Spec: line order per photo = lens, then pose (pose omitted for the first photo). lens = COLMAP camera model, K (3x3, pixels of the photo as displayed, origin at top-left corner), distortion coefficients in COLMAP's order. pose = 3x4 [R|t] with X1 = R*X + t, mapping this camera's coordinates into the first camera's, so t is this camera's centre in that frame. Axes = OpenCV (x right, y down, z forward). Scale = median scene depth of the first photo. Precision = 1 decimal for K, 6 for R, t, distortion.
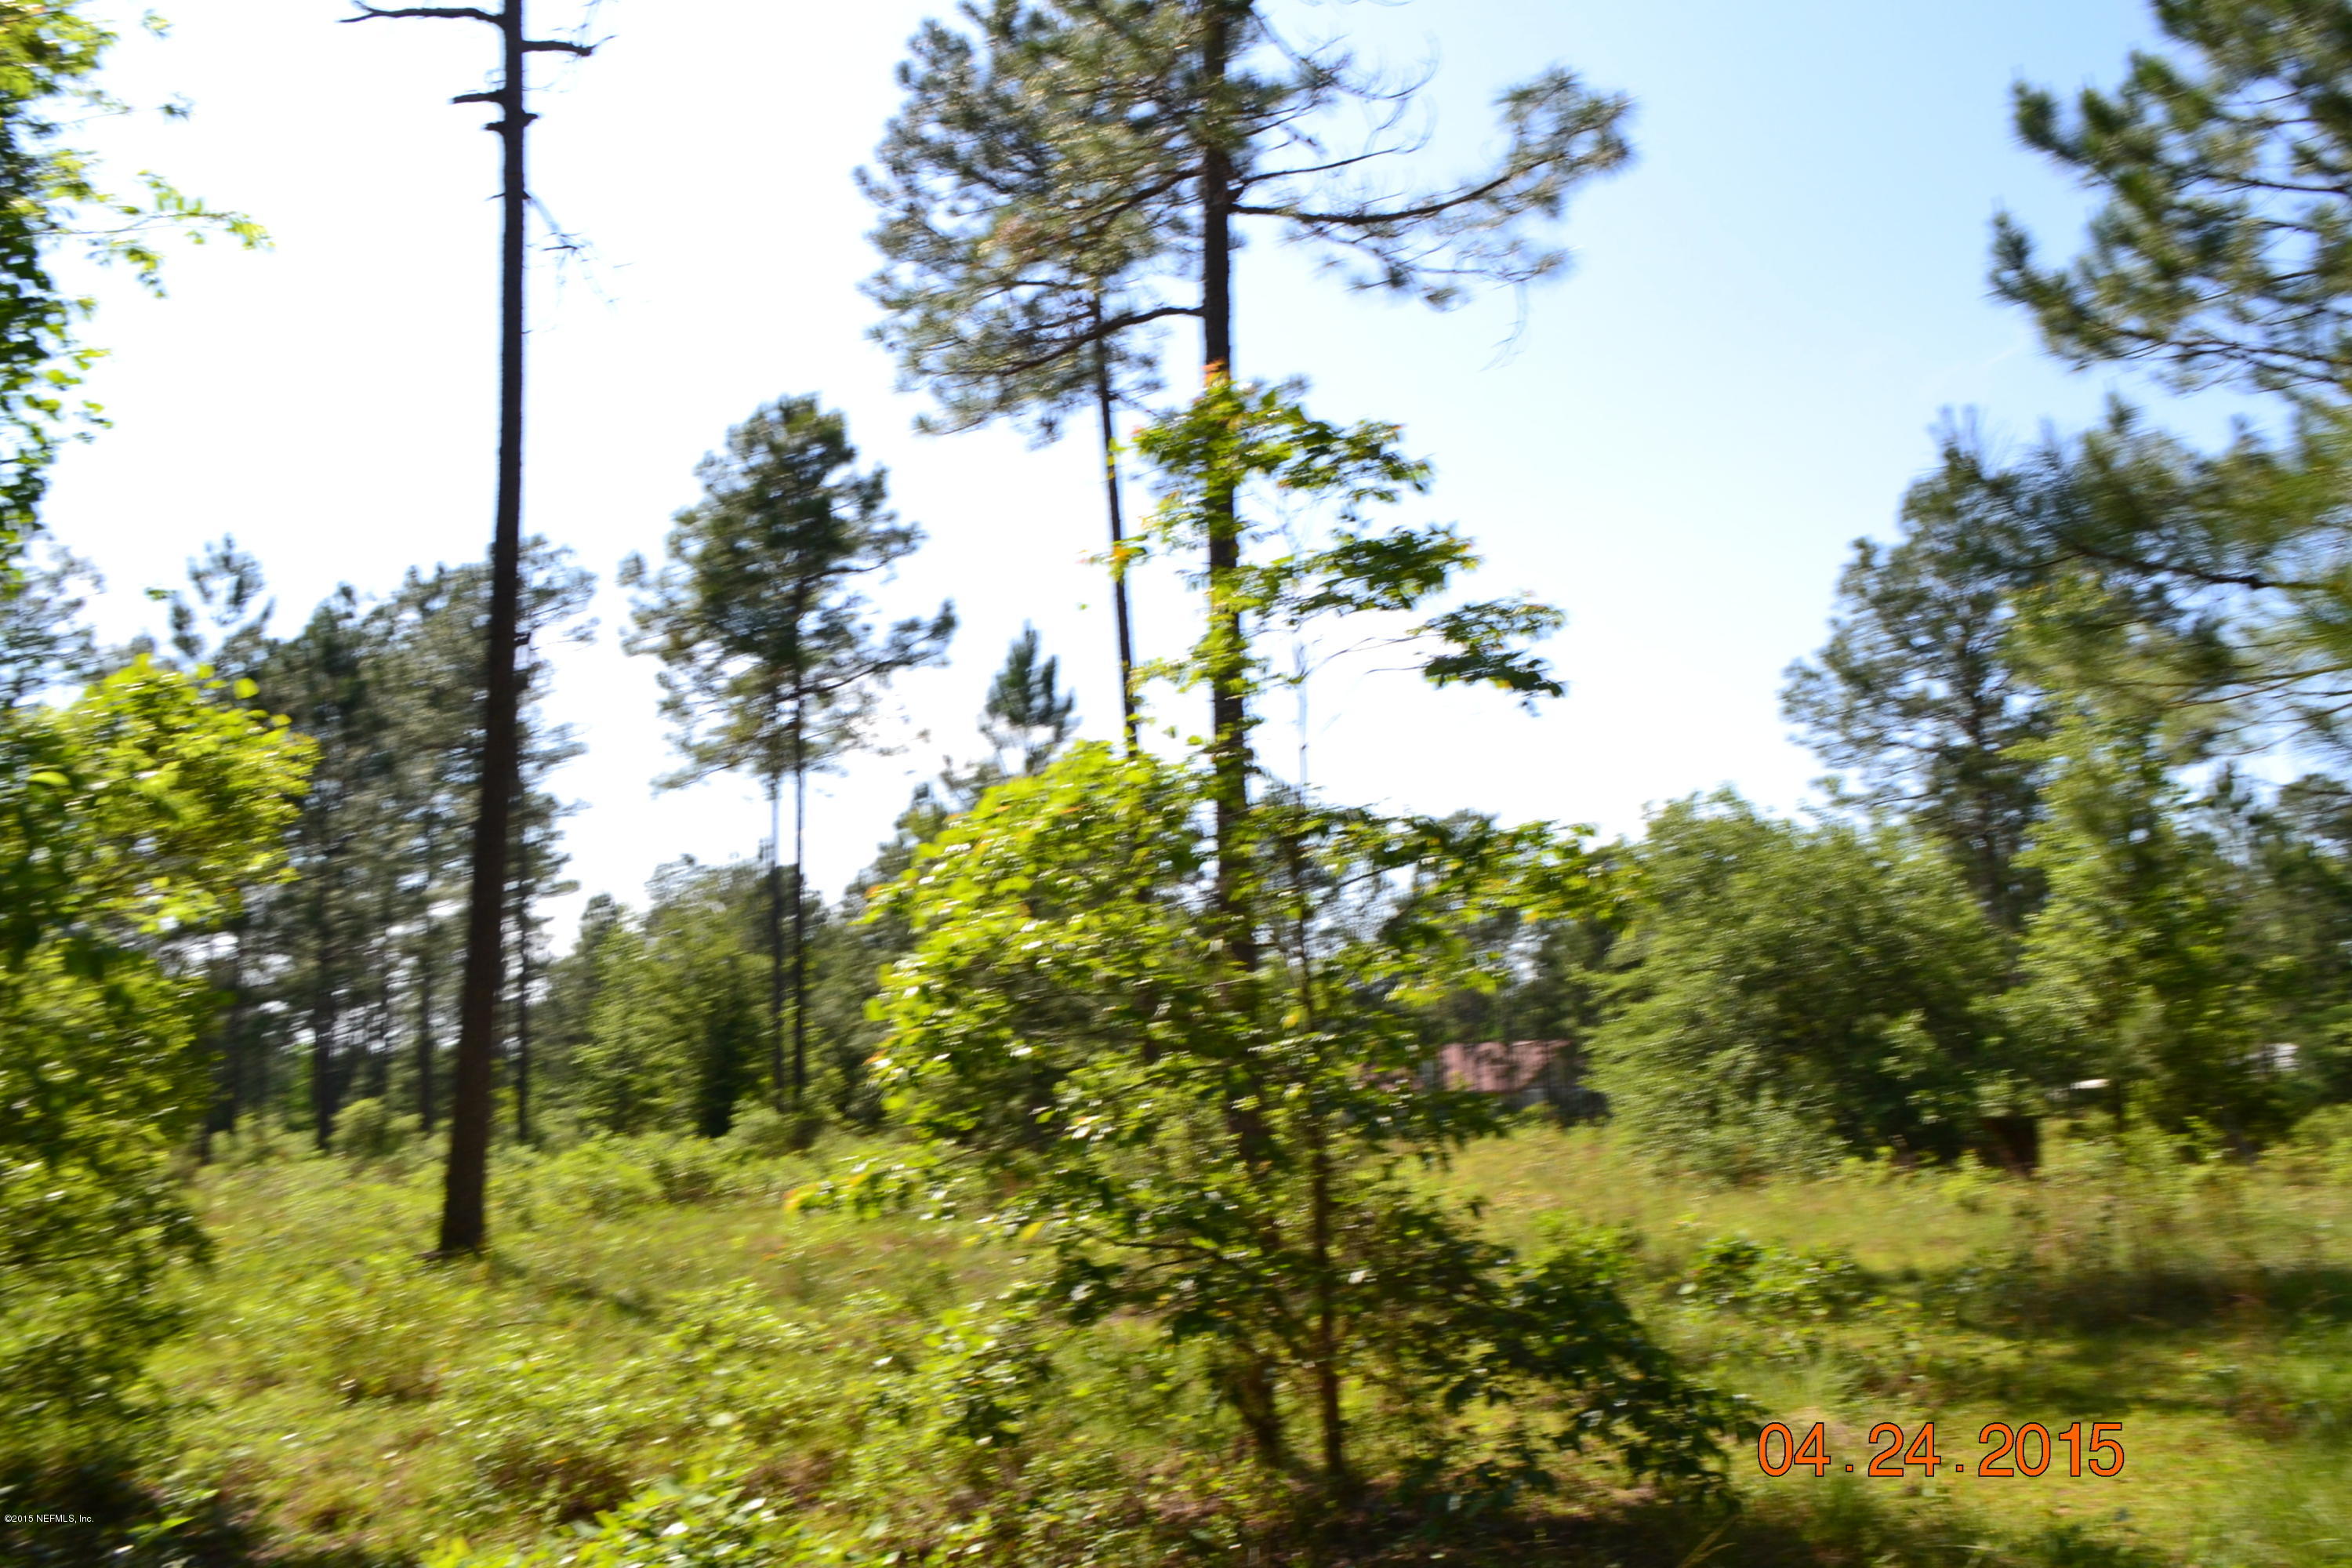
lens RADIAL K [[1944.2, 0, 1121.5], [0, 1944.2, 781.7], [0, 0, 1]] dist [-0.075709, 0.003377]
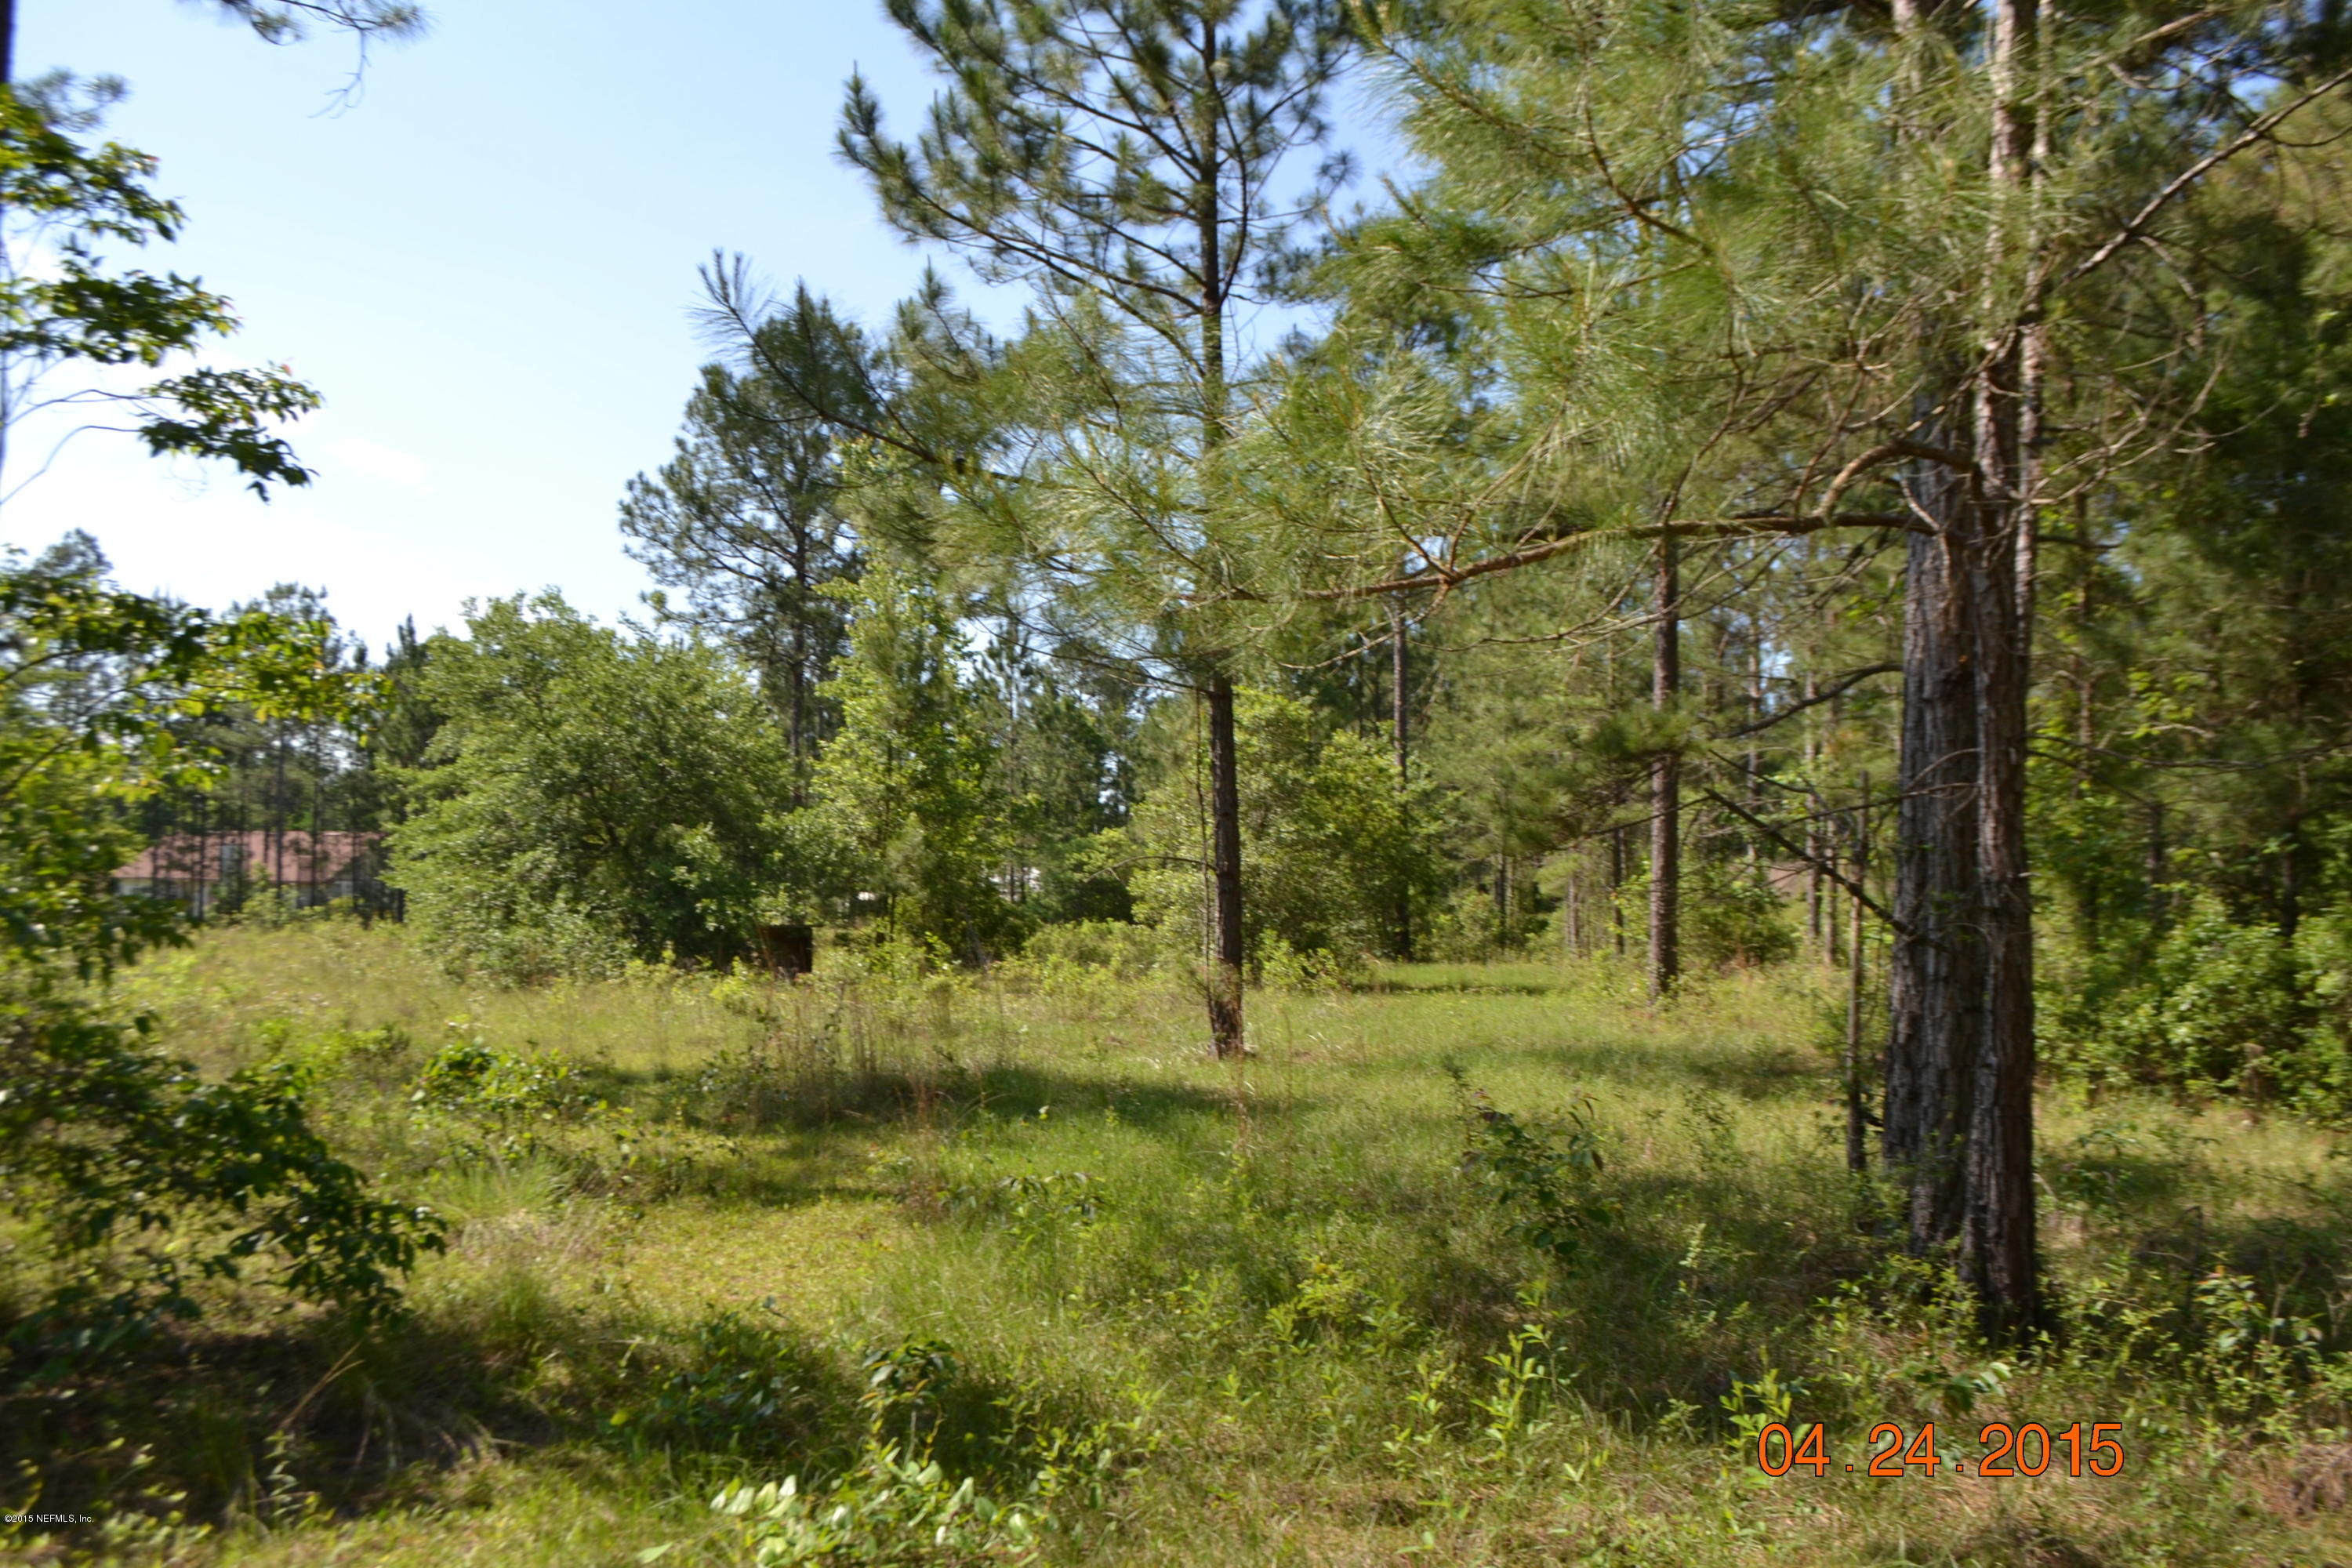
lens RADIAL K [[1932.2, 0, 1135.3], [0, 1932.2, 788.9], [0, 0, 1]] dist [-0.071810, -0.003777]
pose [[0.826303, 0.054135, 0.560618, 0.013095], [-0.113784, 0.990891, 0.072024, -0.002440], [-0.551612, -0.123304, 0.824937, -0.000751]]
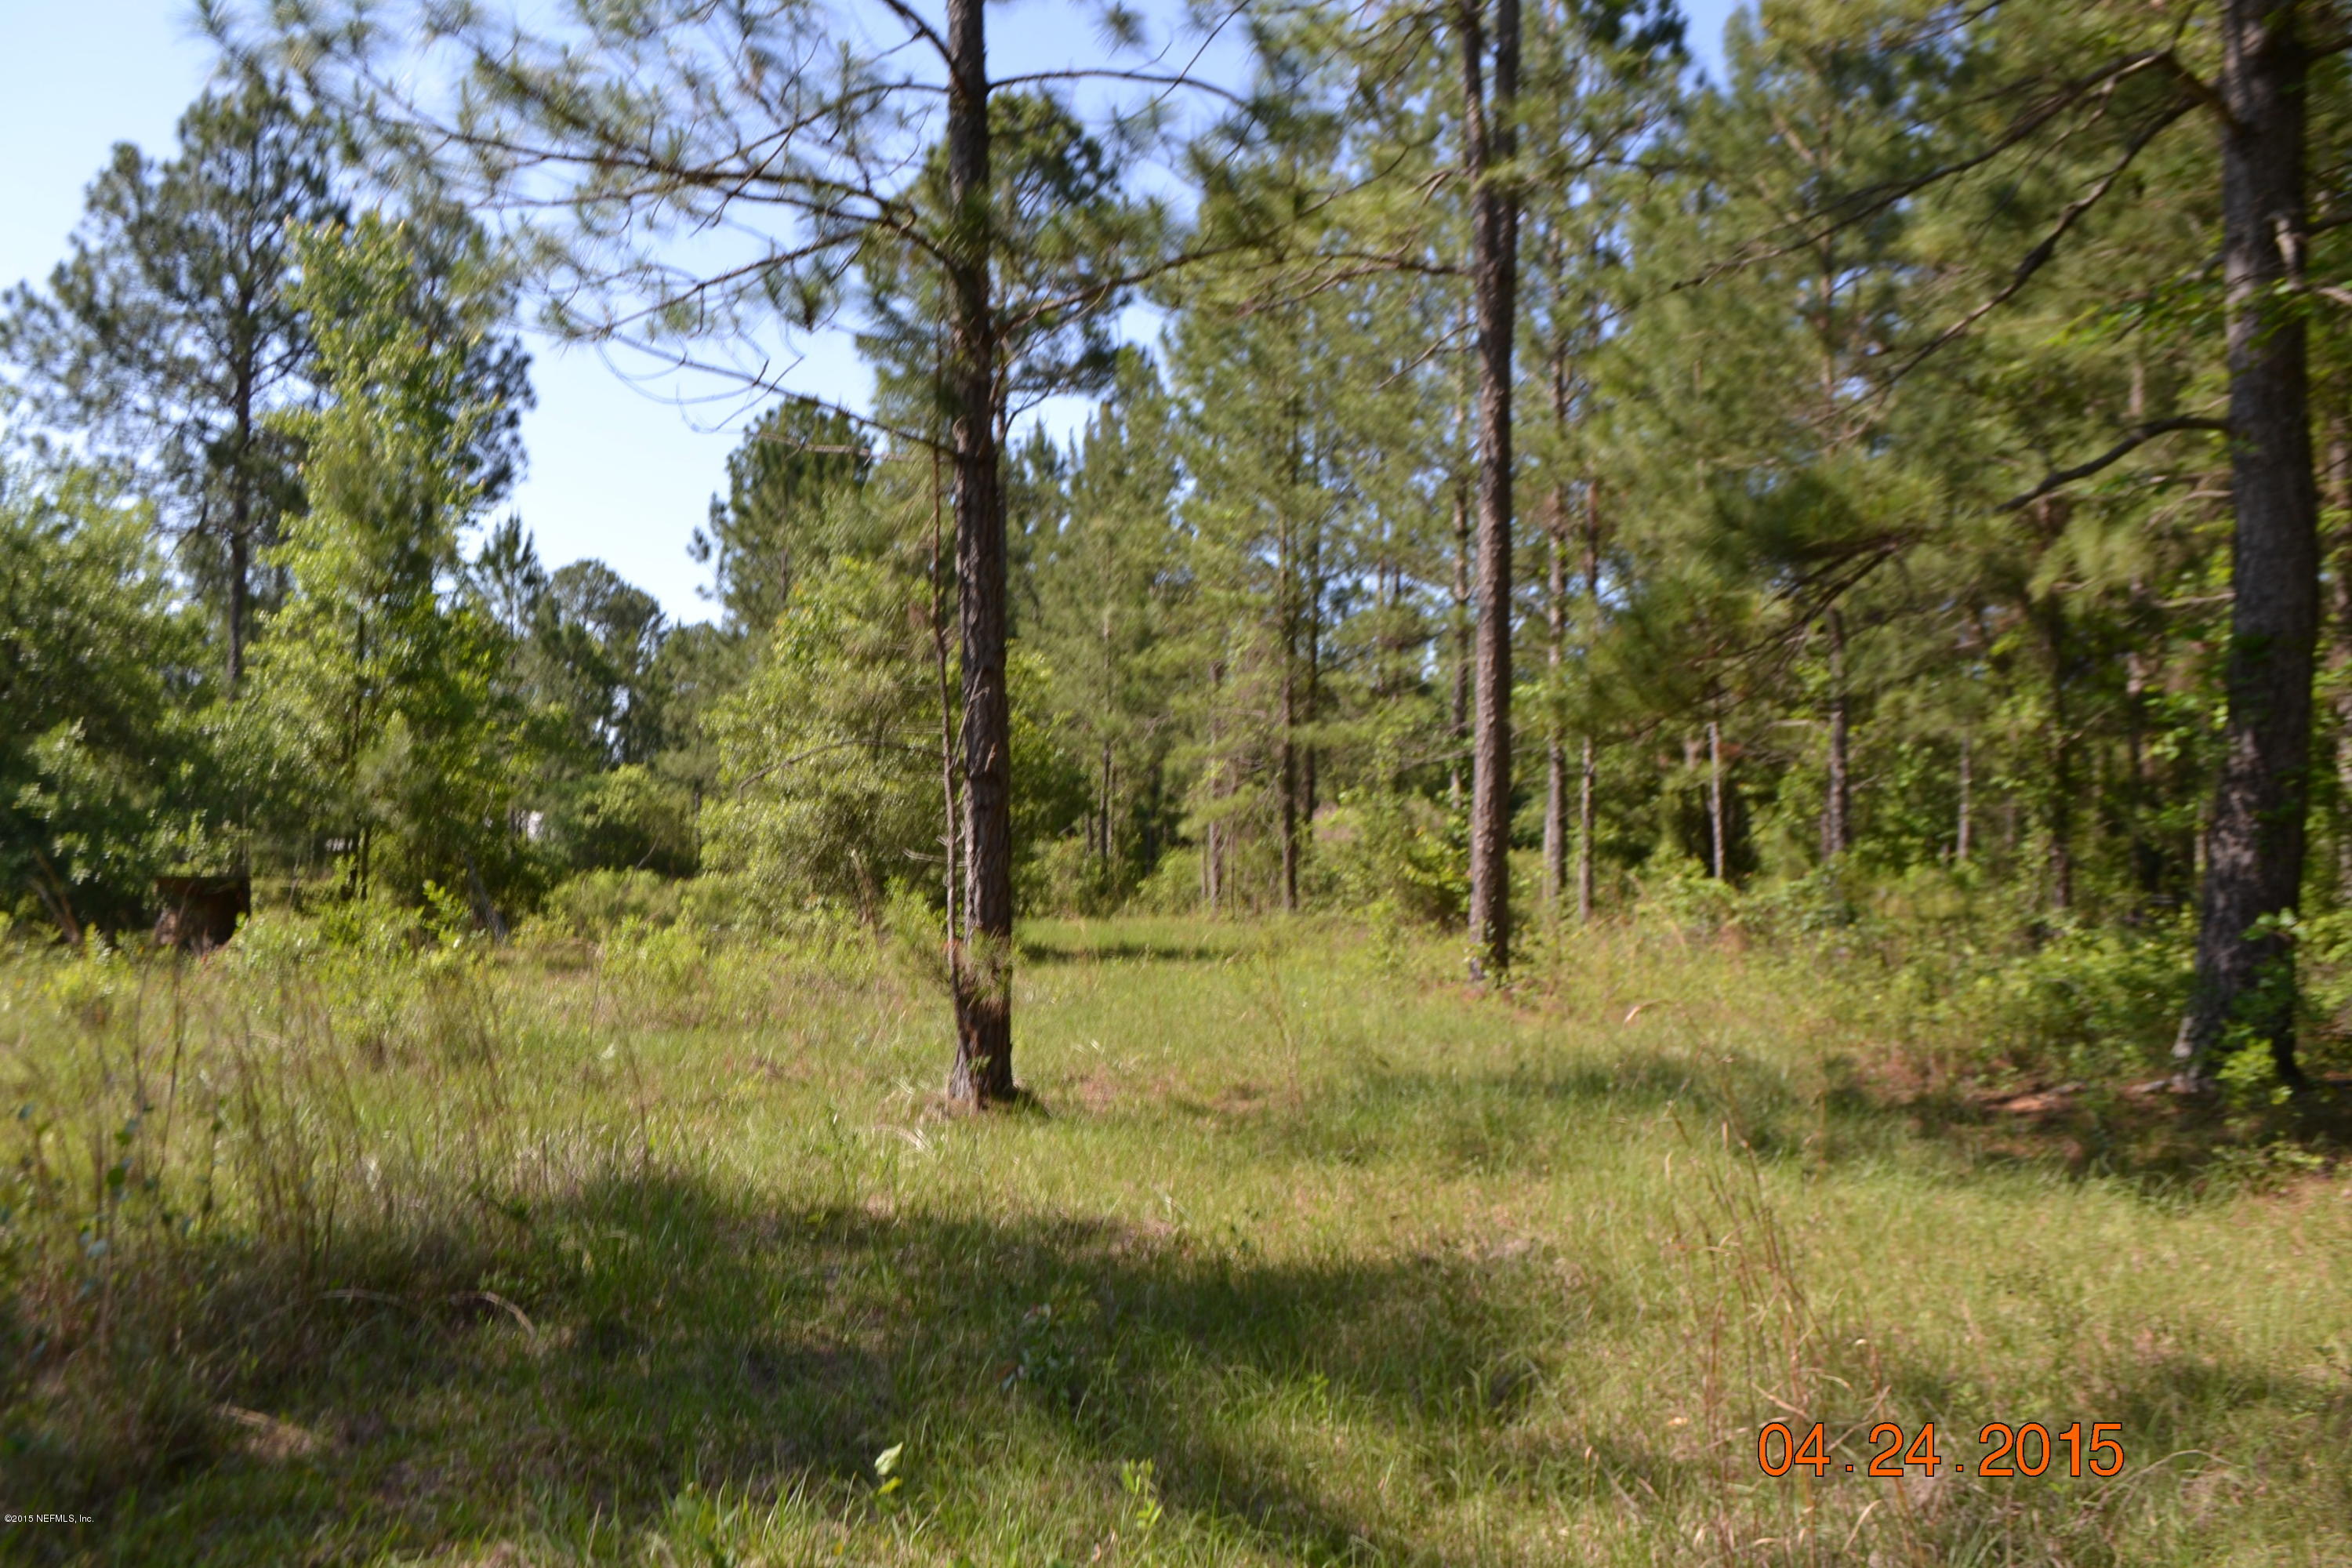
lens RADIAL K [[1908.6, 0, 1169.9], [0, 1908.6, 843.6], [0, 0, 1]] dist [-0.085844, 0.007775]
pose [[0.640203, 0.023726, 0.767839, 0.148272], [-0.143397, 0.985646, 0.089104, 0.044728], [-0.754703, -0.167151, 0.634416, 0.256391]]
